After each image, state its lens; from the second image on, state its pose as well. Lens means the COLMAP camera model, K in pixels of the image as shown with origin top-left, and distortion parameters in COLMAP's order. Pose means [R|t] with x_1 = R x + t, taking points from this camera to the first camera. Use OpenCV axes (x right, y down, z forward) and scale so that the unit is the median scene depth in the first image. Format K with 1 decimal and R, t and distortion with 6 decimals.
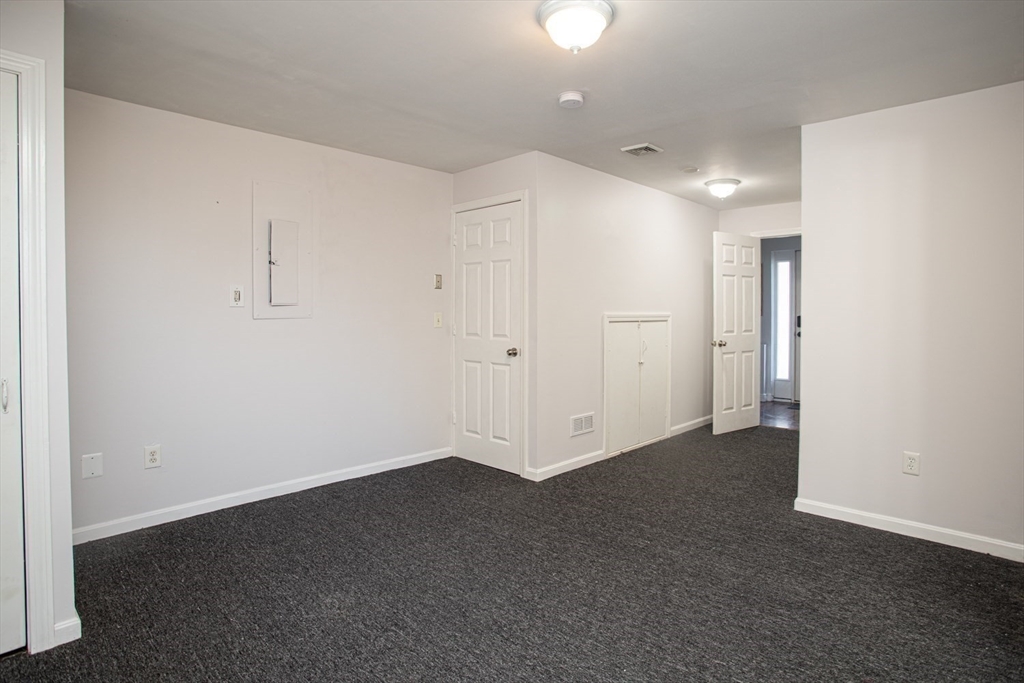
lens RADIAL K [[547.4, 0, 512.8], [0, 547.4, 326.2], [0, 0, 1]] dist [-0.049870, 0.000542]
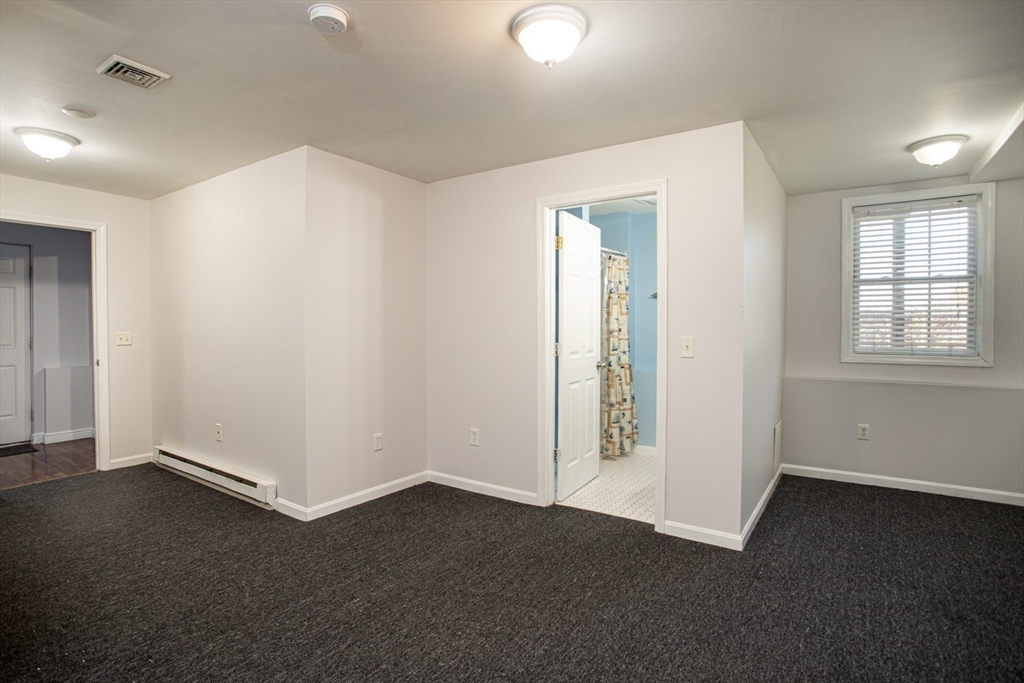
lens RADIAL K [[547.4, 0, 512.8], [0, 547.4, 326.2], [0, 0, 1]] dist [-0.049870, 0.000542]
pose [[-0.218876, 0.002155, 0.975750, -0.614652], [0.019683, 0.999804, 0.002207, -0.020082], [-0.975554, 0.019689, -0.218875, 0.943542]]
